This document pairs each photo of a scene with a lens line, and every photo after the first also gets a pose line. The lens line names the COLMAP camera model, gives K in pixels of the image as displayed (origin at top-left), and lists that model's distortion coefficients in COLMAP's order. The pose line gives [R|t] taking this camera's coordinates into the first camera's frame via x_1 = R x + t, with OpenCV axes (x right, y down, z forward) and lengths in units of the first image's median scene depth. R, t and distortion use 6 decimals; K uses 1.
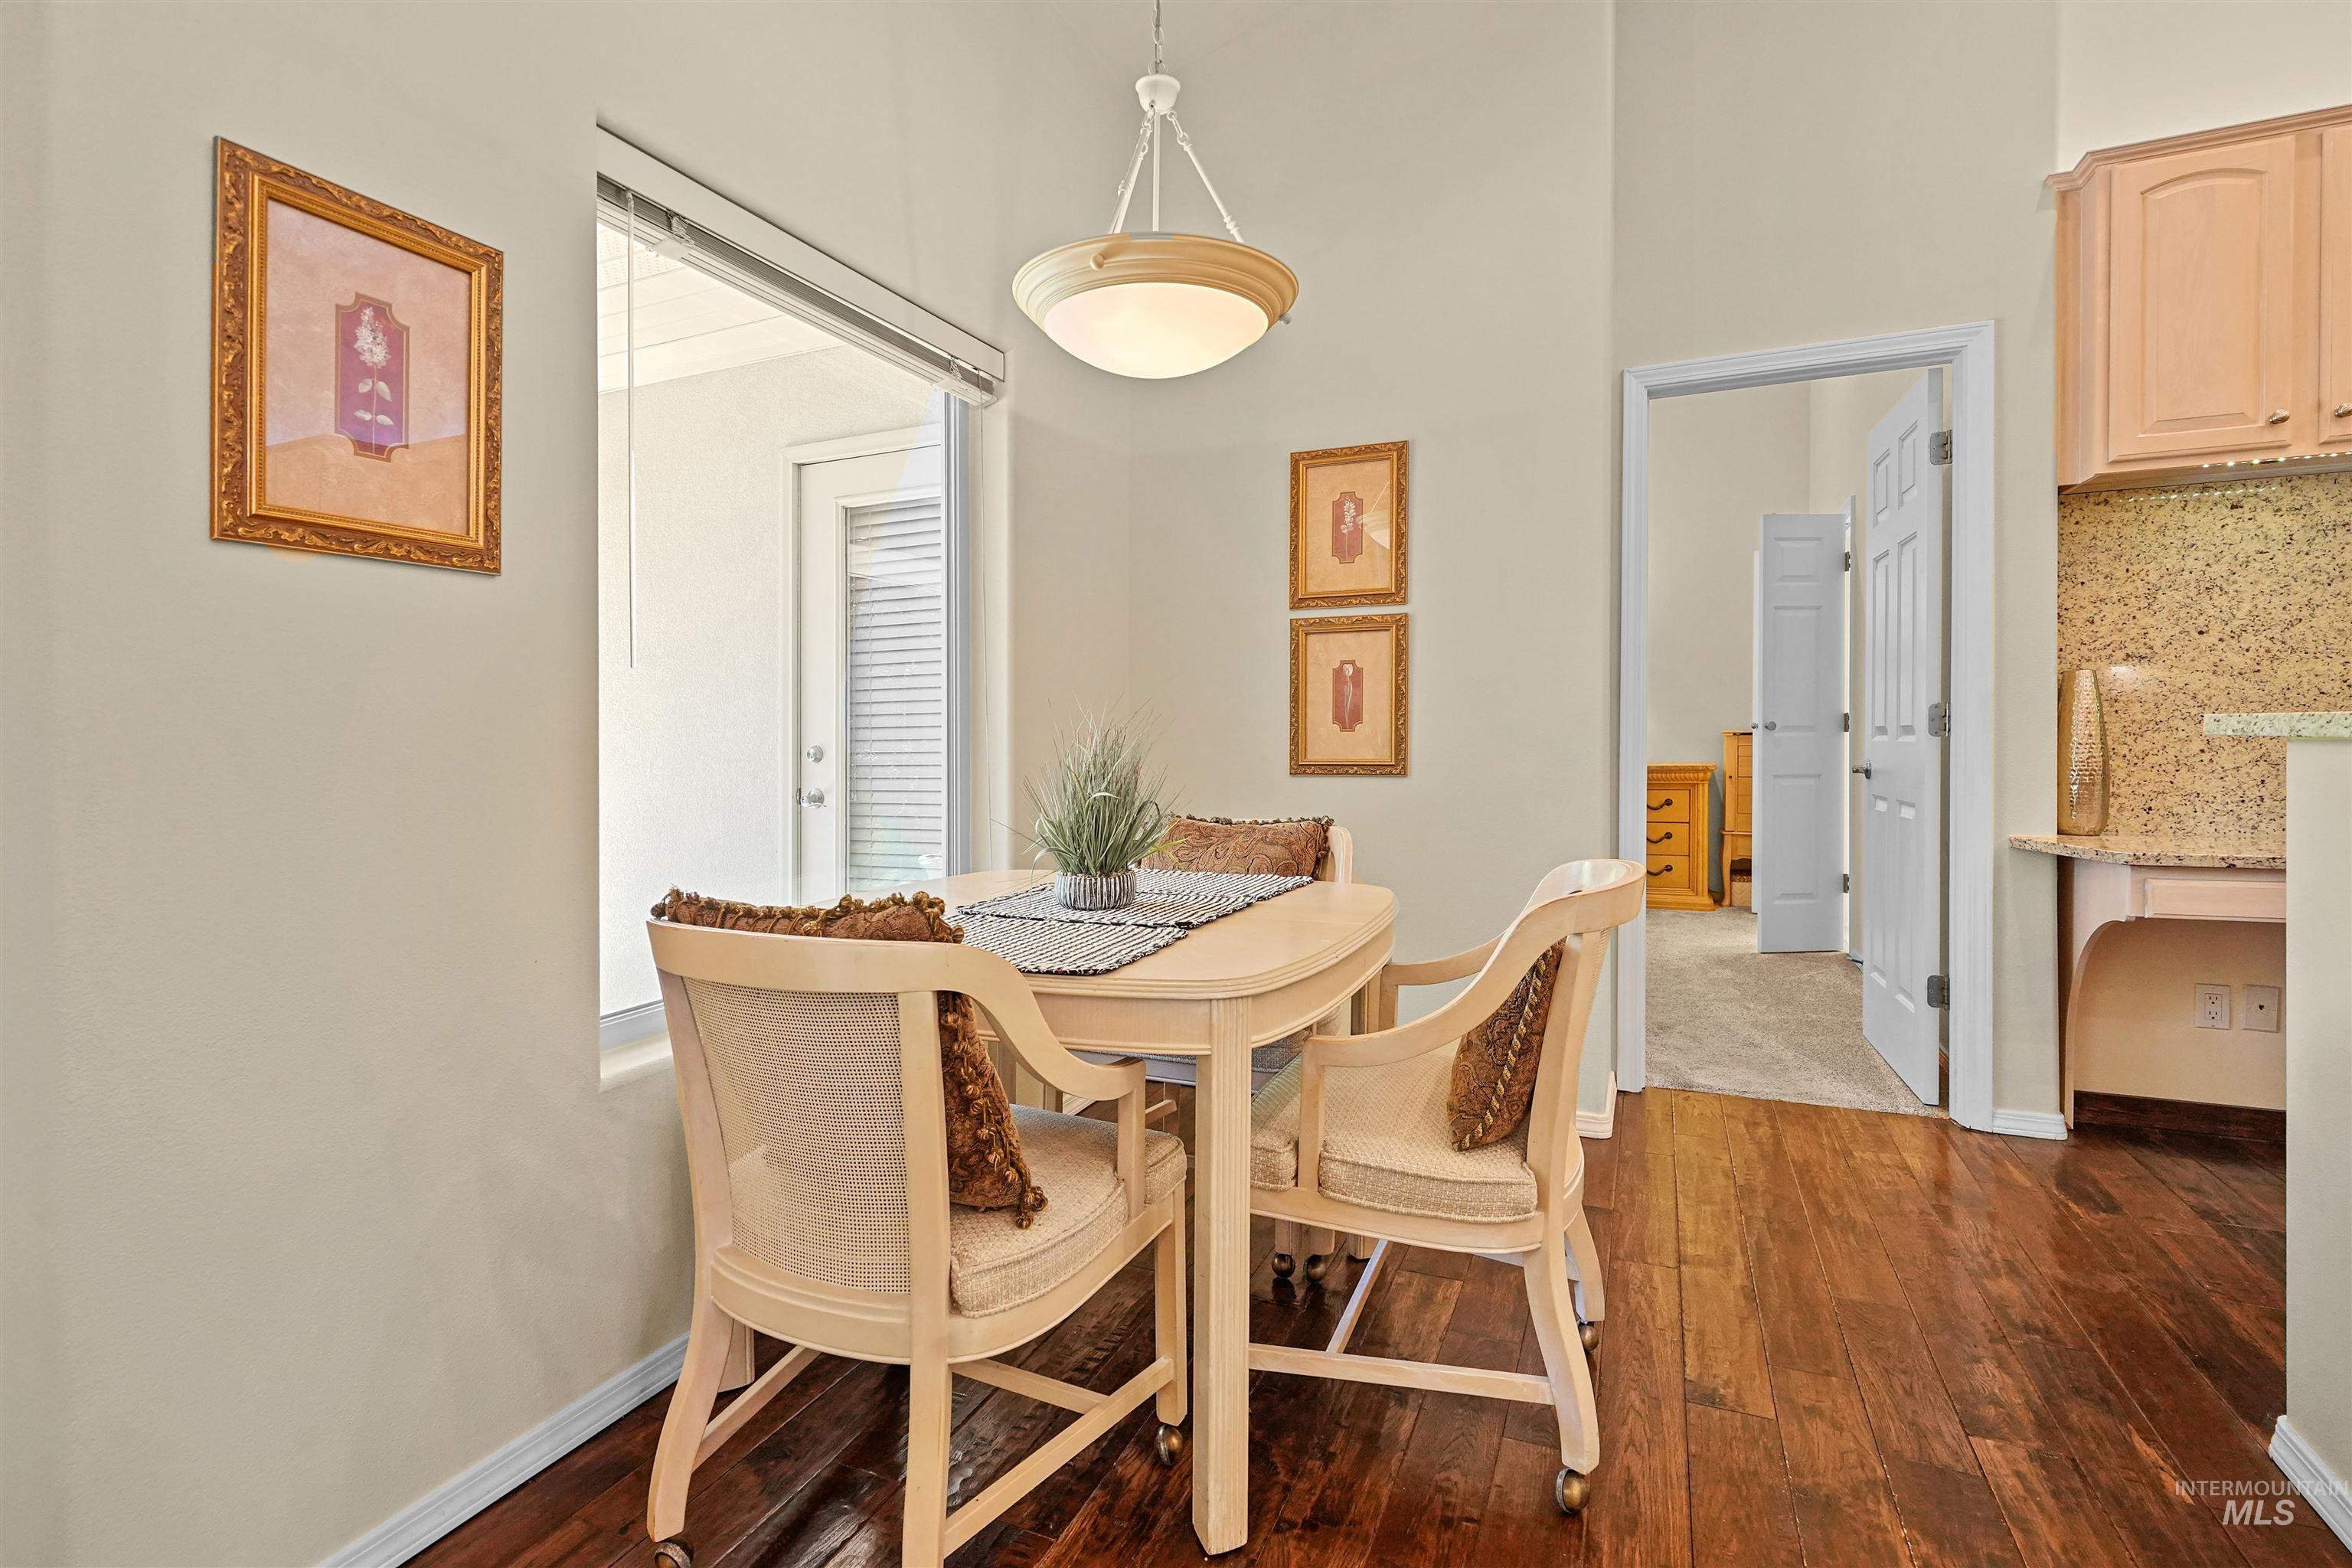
lens RADIAL K [[1110.6, 0, 1165.9], [0, 1110.6, 747.7], [0, 0, 1]] dist [-0.001177, 0.000396]
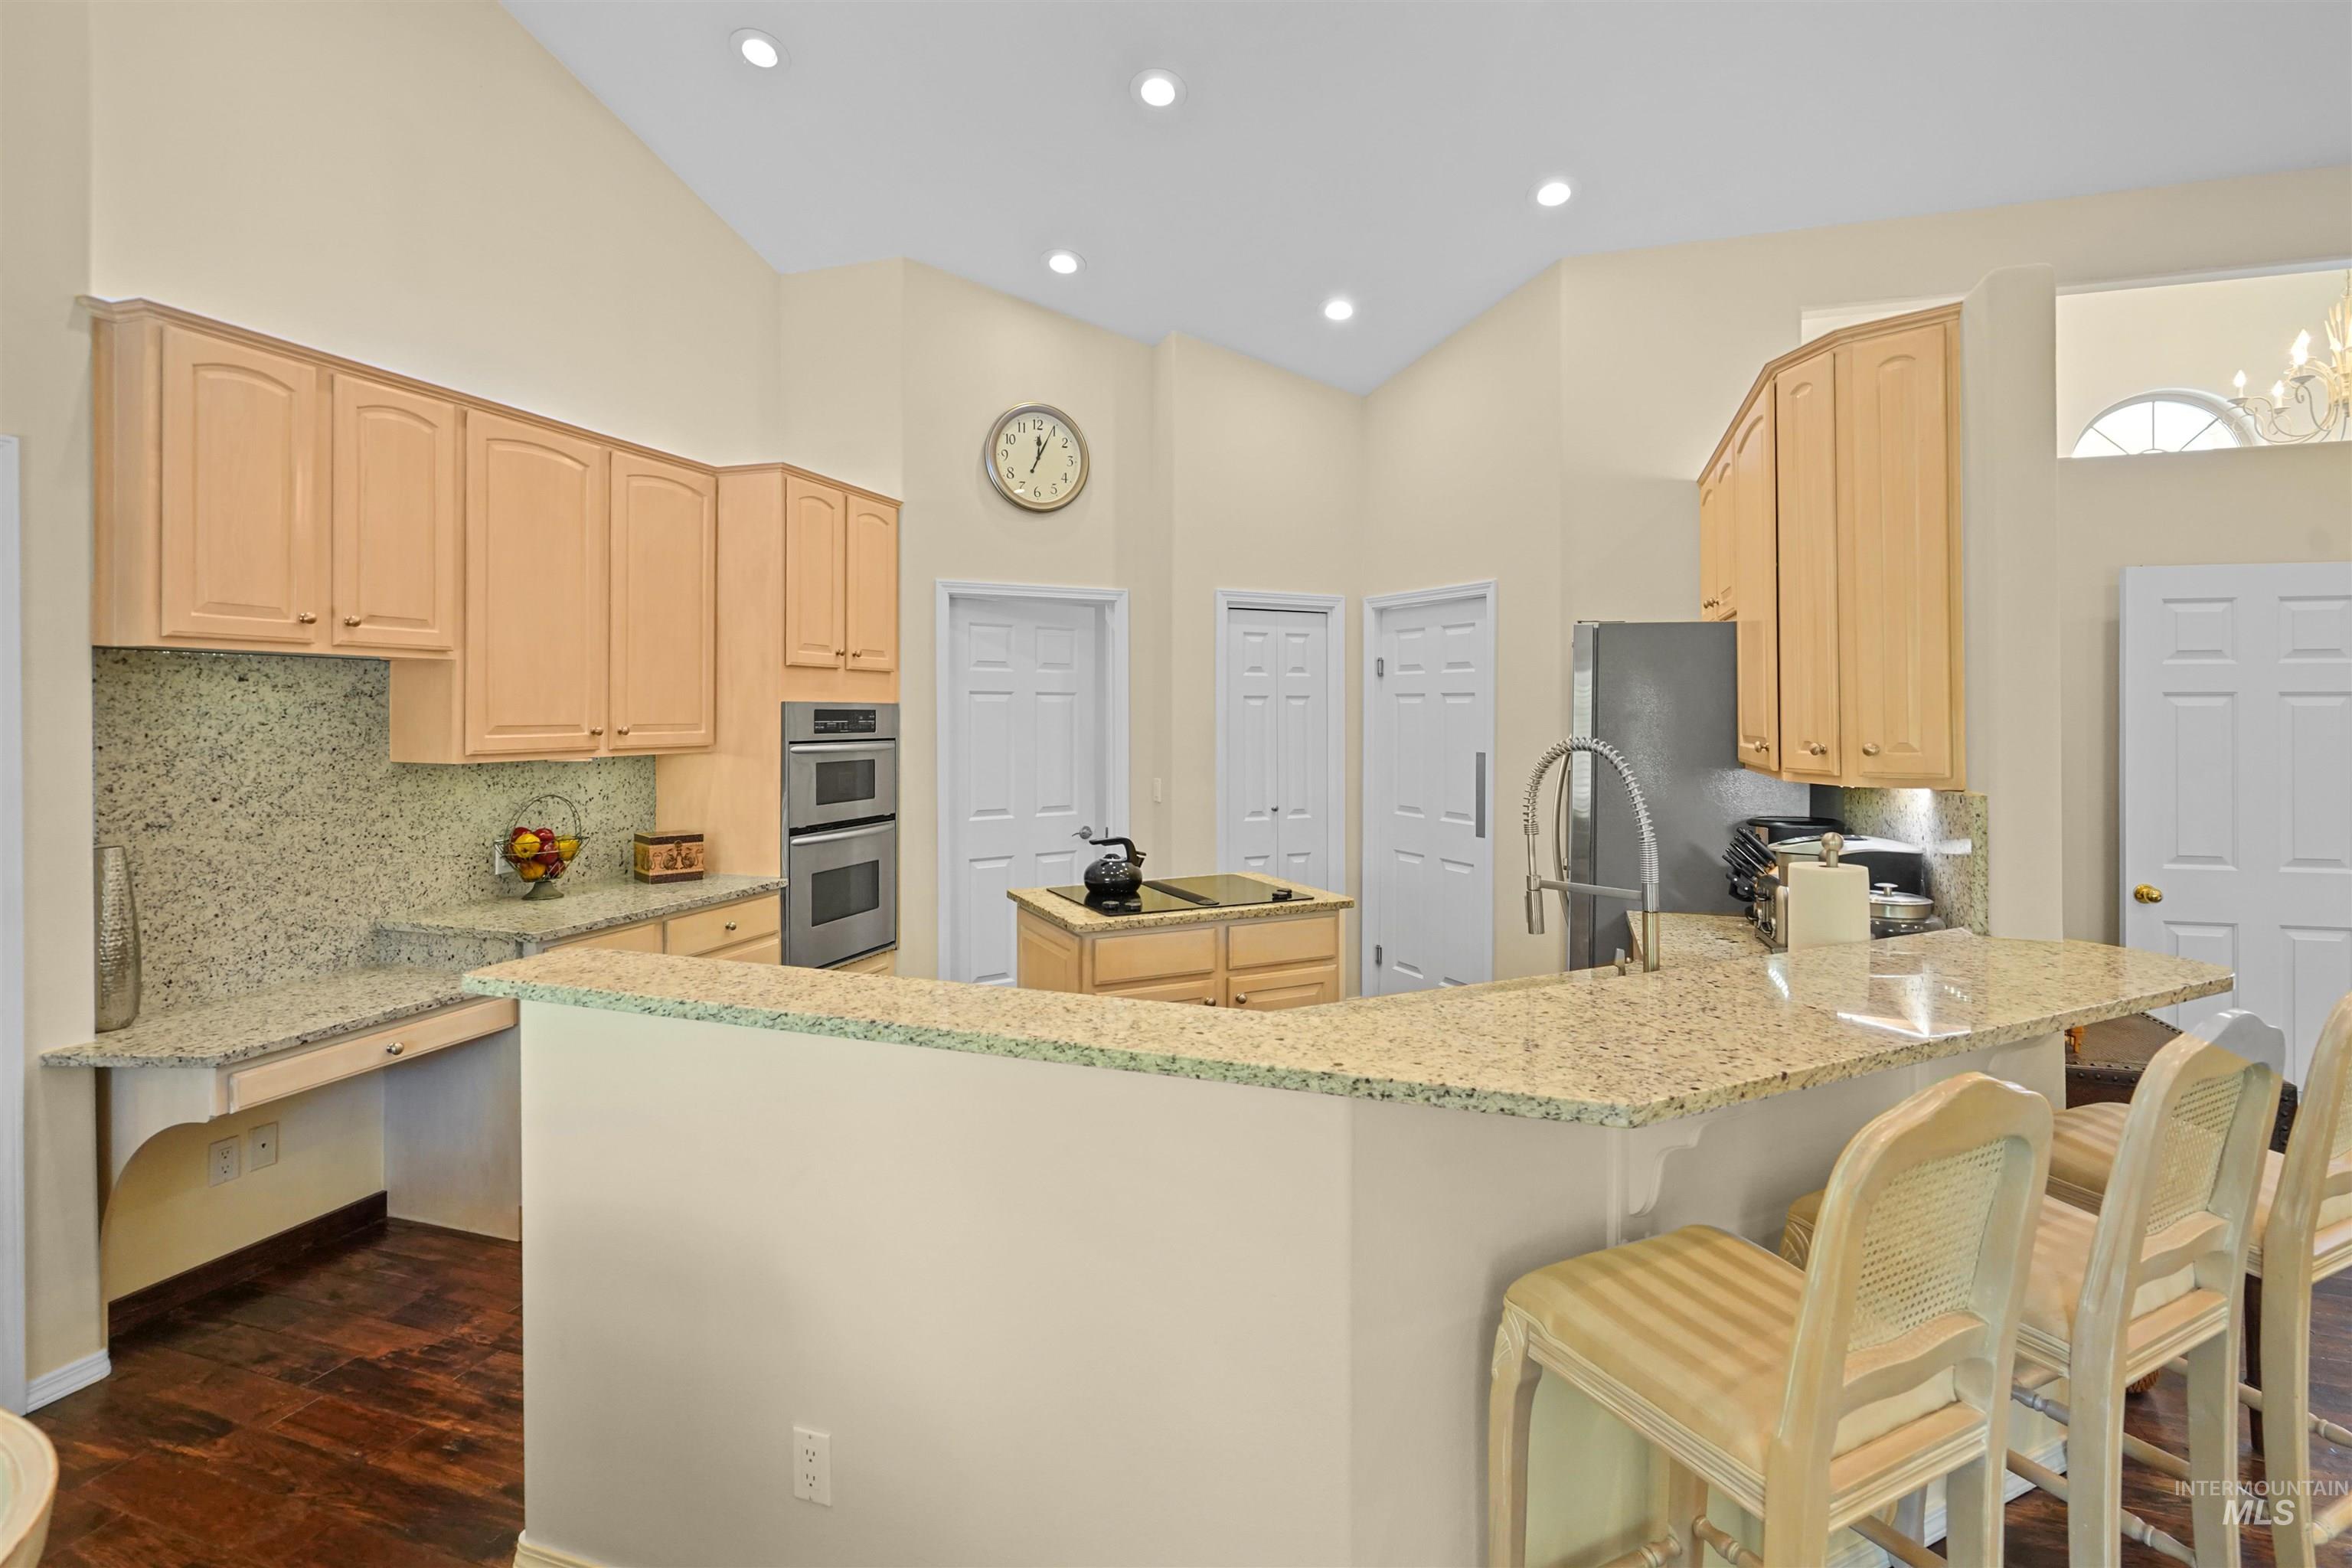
lens RADIAL K [[1117.0, 0, 1164.1], [0, 1117.0, 731.3], [0, 0, 1]] dist [-0.003511, -0.000306]
pose [[-0.087279, -0.004975, 0.996171, -0.158457], [0.007764, 0.999954, 0.005674, -0.164992], [-0.996154, 0.008230, -0.087237, 0.221963]]
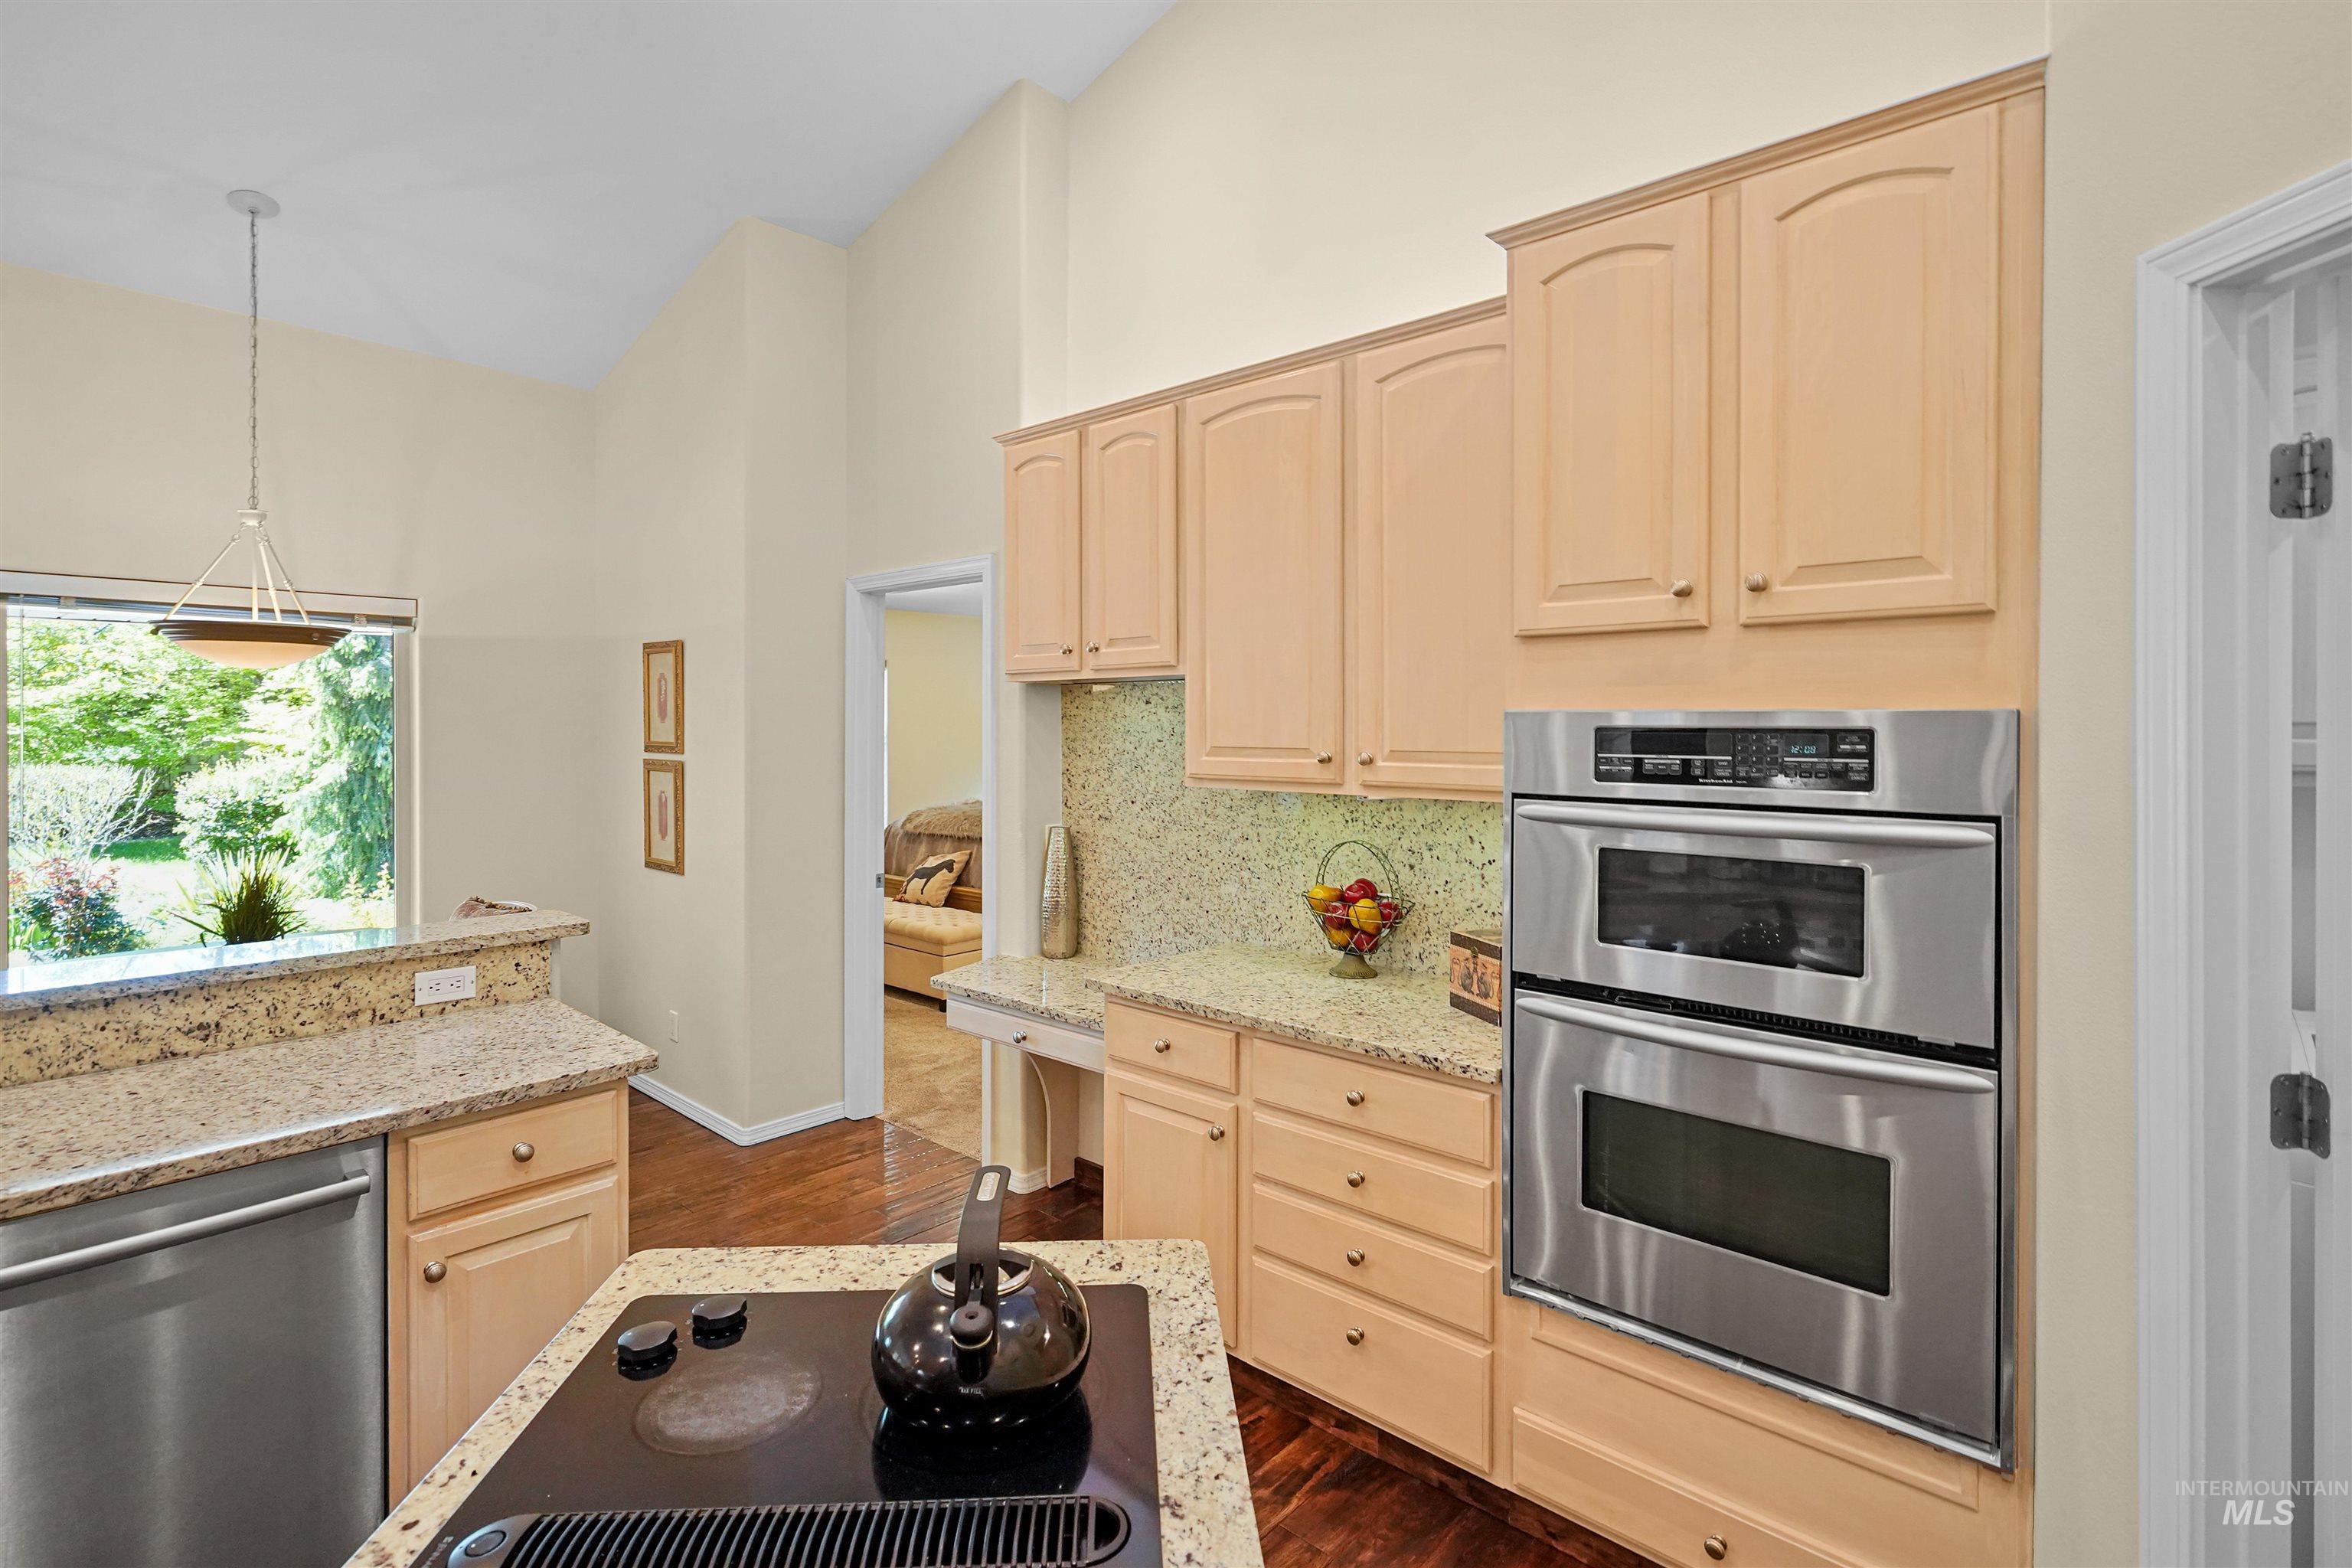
lens RADIAL K [[1117.0, 0, 1164.1], [0, 1117.0, 731.3], [0, 0, 1]] dist [-0.003511, -0.000306]
pose [[0.946876, 0.015919, -0.321205, 1.361560], [-0.016842, 0.999858, -0.000096, -0.182789], [0.321158, 0.005501, 0.947010, -0.167352]]
